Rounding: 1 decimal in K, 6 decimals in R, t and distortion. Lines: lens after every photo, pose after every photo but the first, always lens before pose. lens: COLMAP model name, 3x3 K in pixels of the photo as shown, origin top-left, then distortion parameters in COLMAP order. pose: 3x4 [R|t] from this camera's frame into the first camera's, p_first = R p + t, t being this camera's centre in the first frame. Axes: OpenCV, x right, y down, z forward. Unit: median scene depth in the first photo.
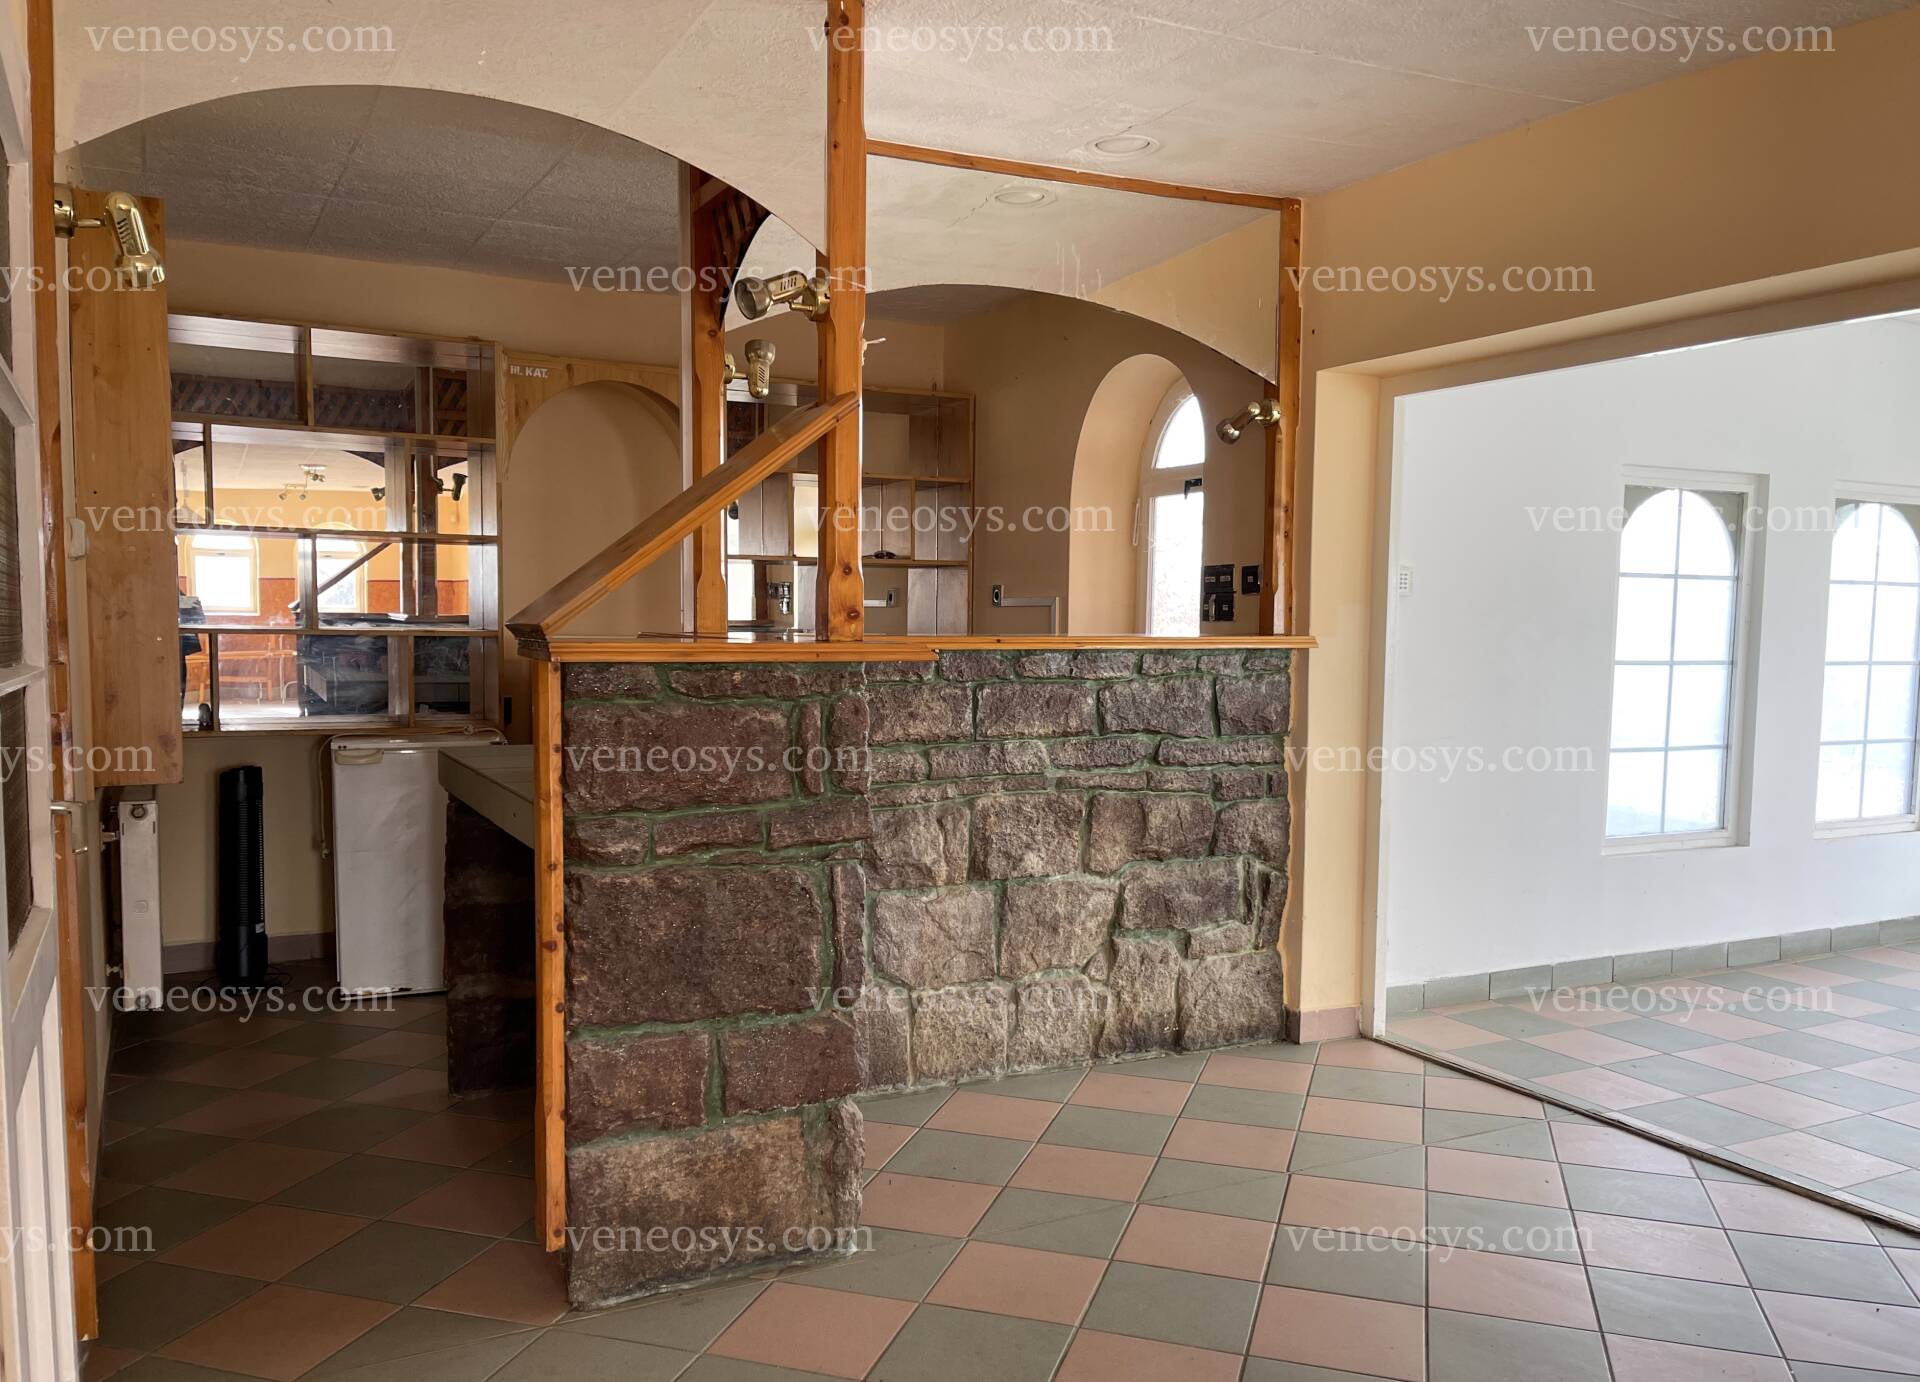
lens RADIAL K [[1455.4, 0, 923.4], [0, 1455.4, 722.3], [0, 0, 1]] dist [0.073203, -0.002497]
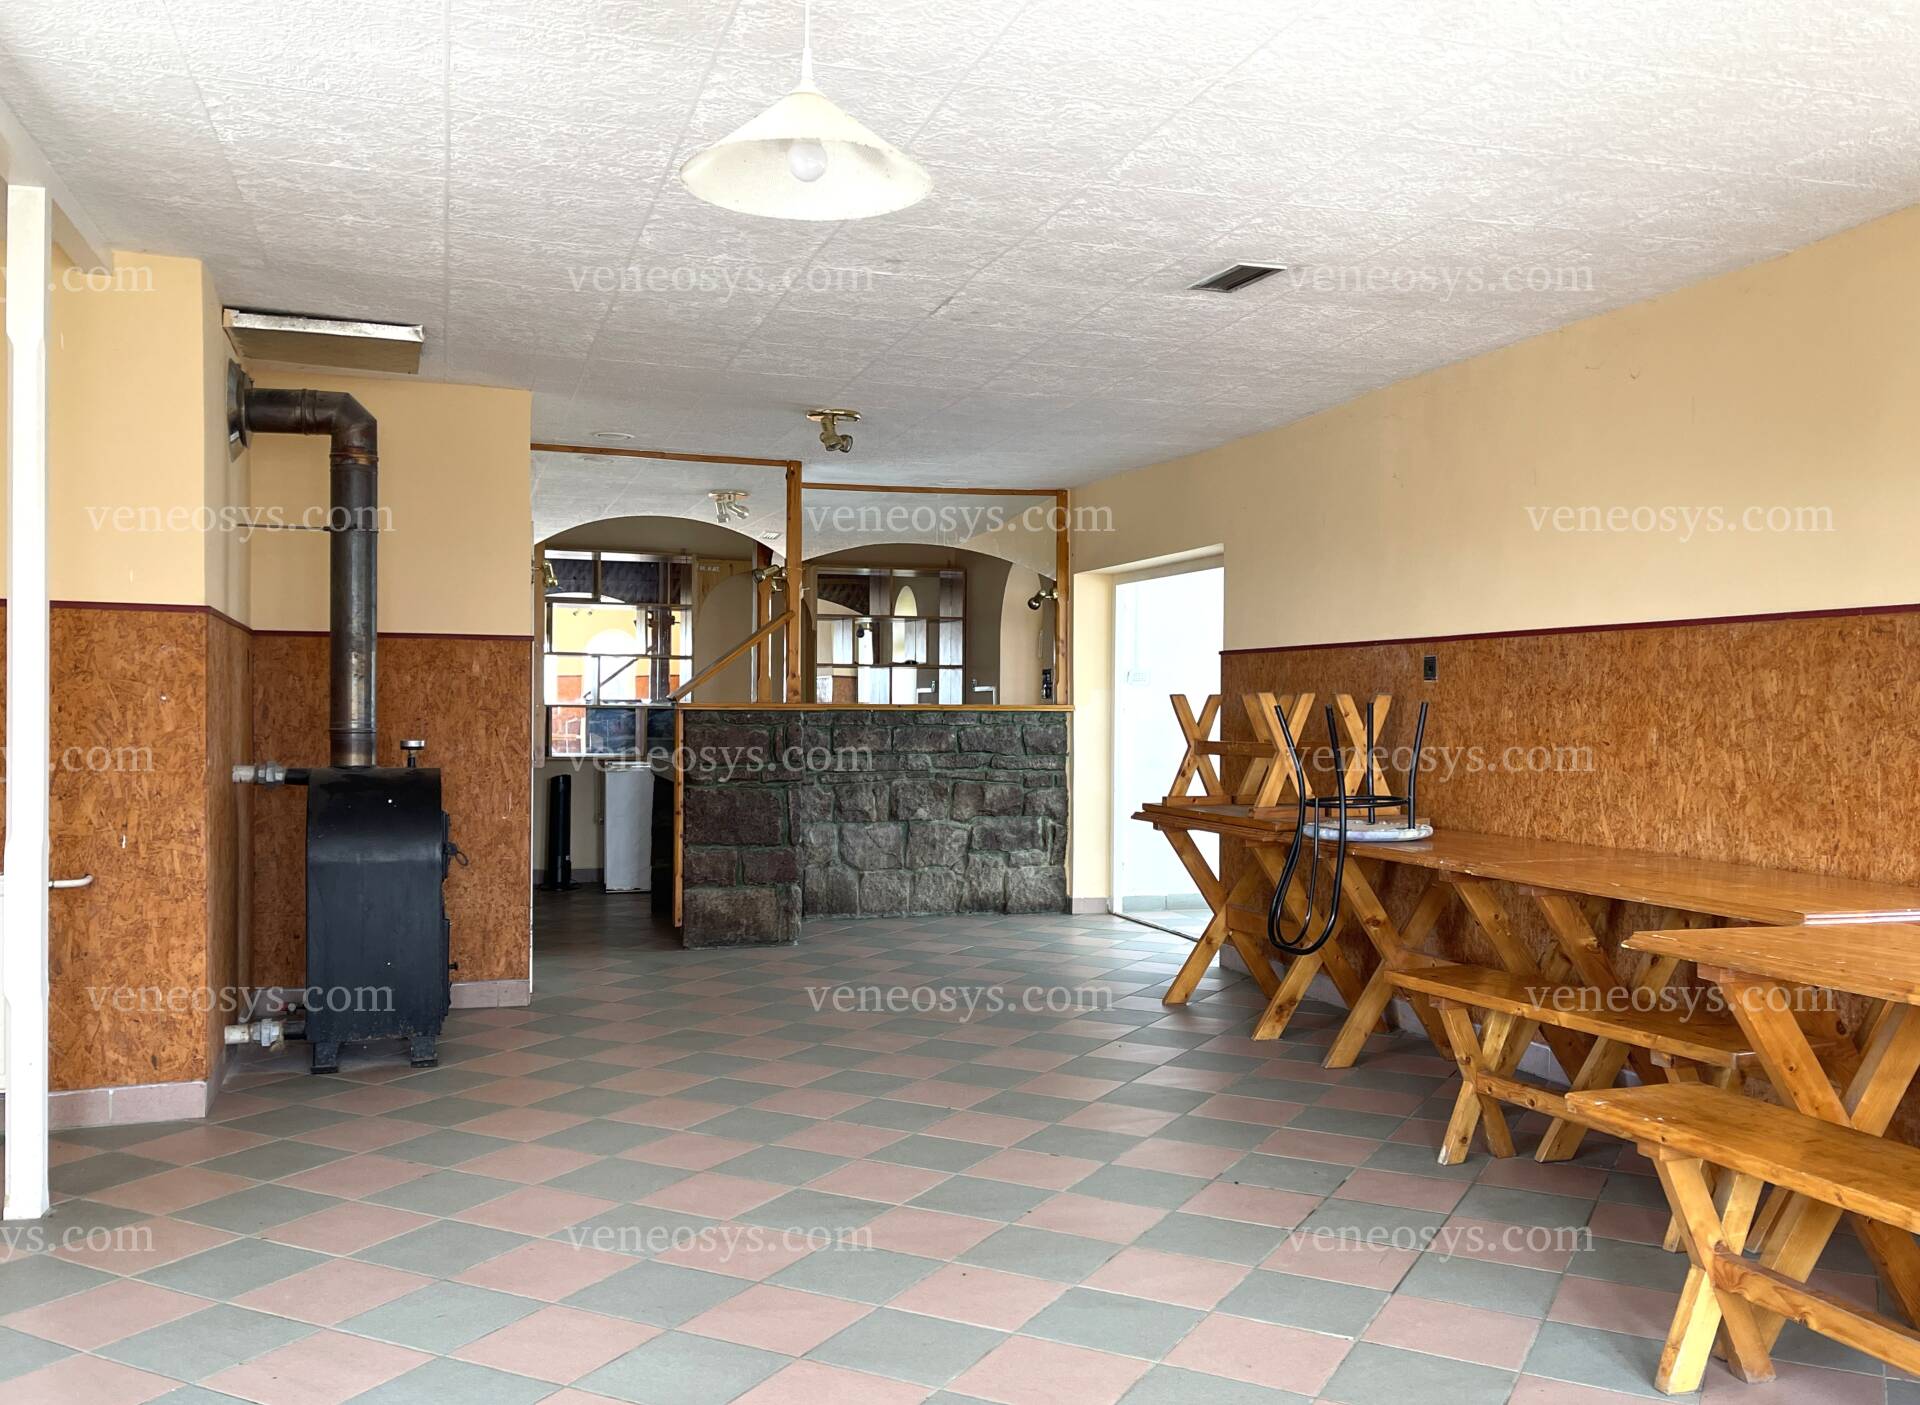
lens RADIAL K [[1587.0, 0, 954.7], [0, 1587.0, 700.3], [0, 0, 1]] dist [0.076667, -0.106727]
pose [[0.986193, -0.003555, -0.165560, 0.485705], [-0.009485, 0.996916, -0.077904, 0.109504], [0.165326, 0.078399, 0.983118, -1.205271]]
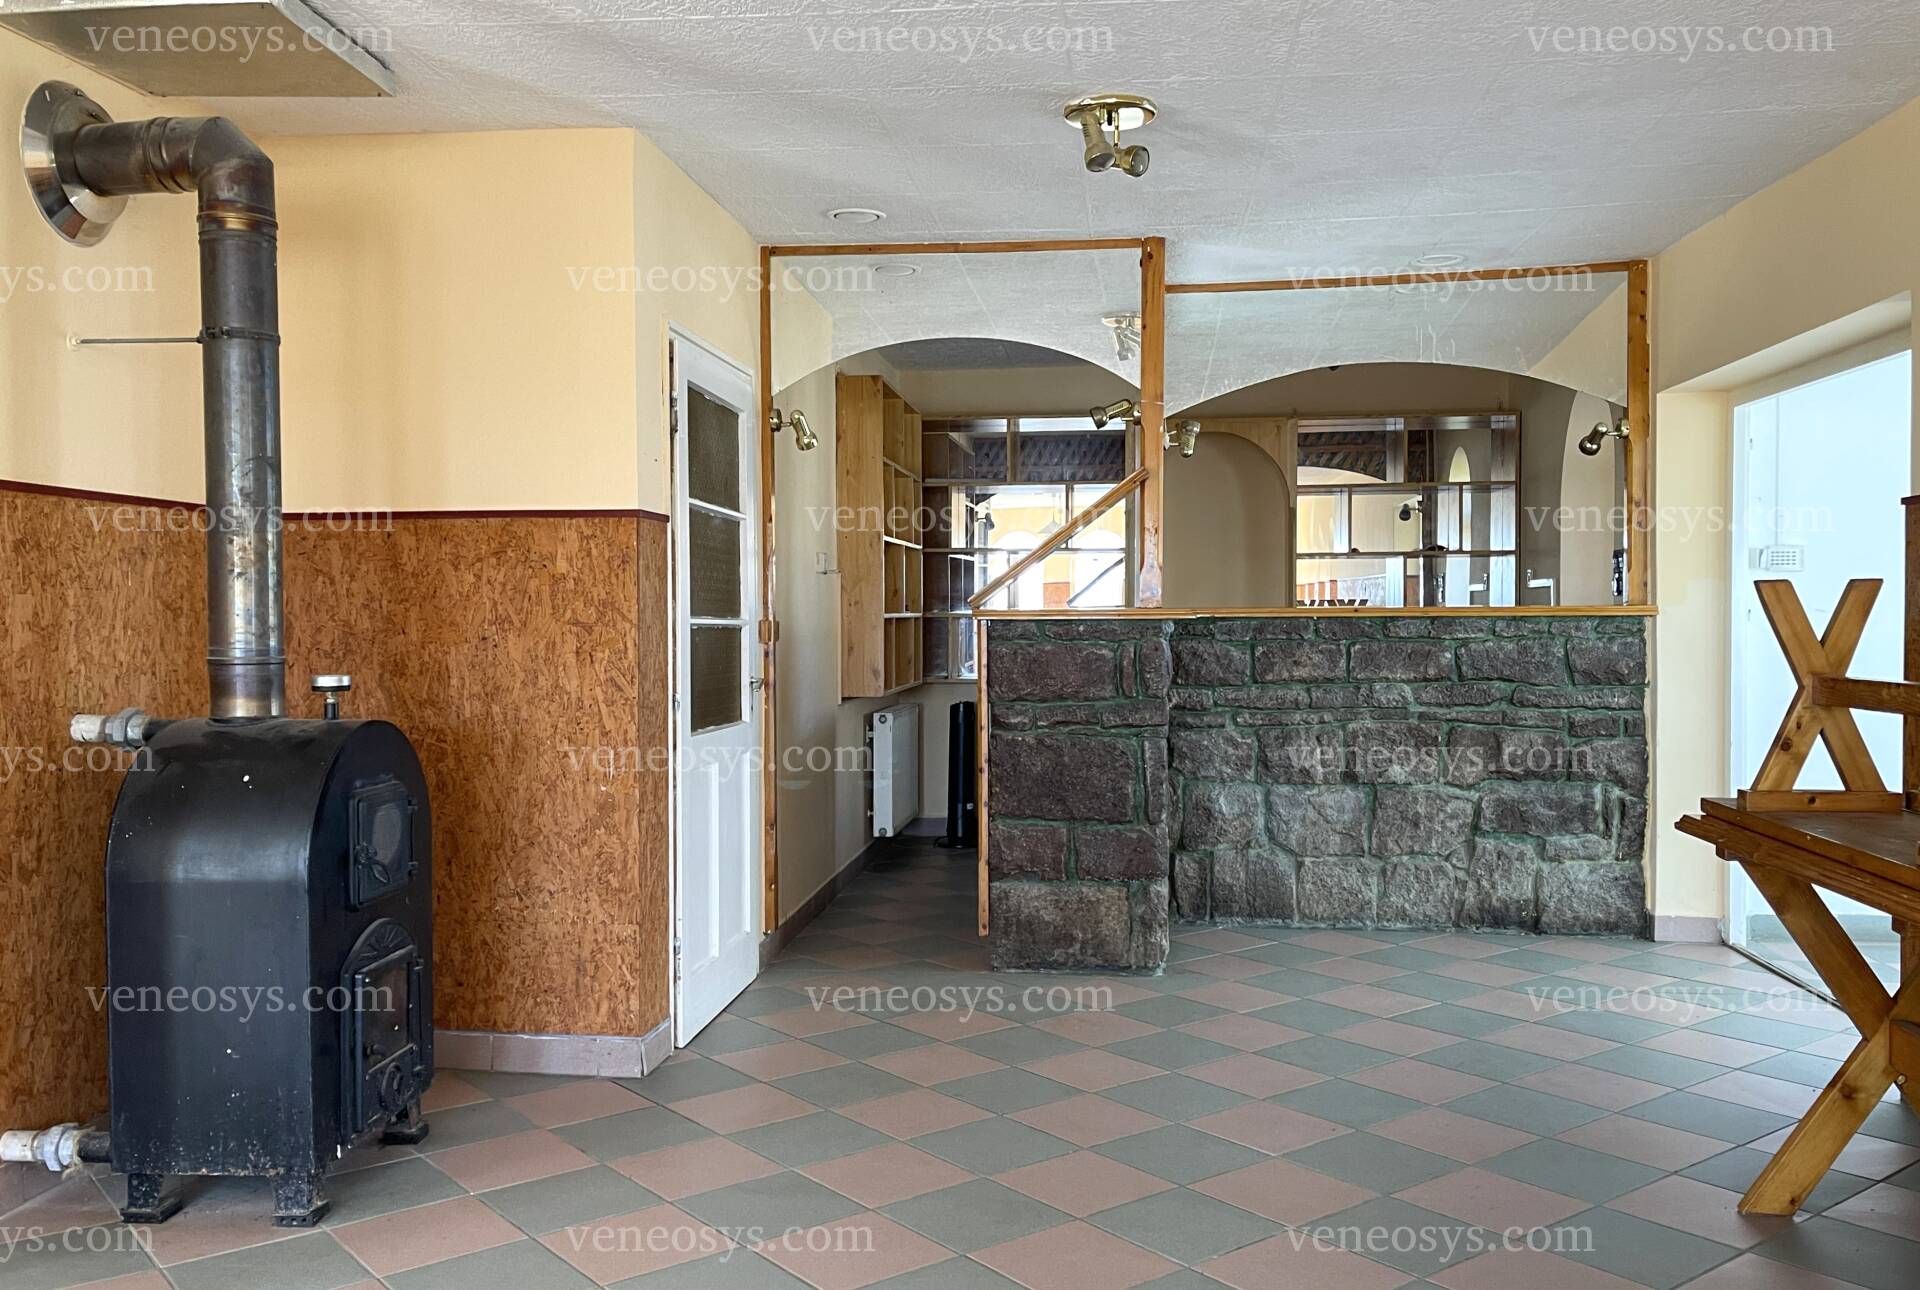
lens RADIAL K [[1559.8, 0, 960.0], [0, 1559.8, 645.0], [0, 0, 1]] dist [0.074336, -0.108123]
pose [[0.831167, -0.001853, -0.556020, 0.540440], [-0.028235, 0.998564, -0.045534, 0.053822], [0.555306, 0.053545, 0.829921, -0.443249]]
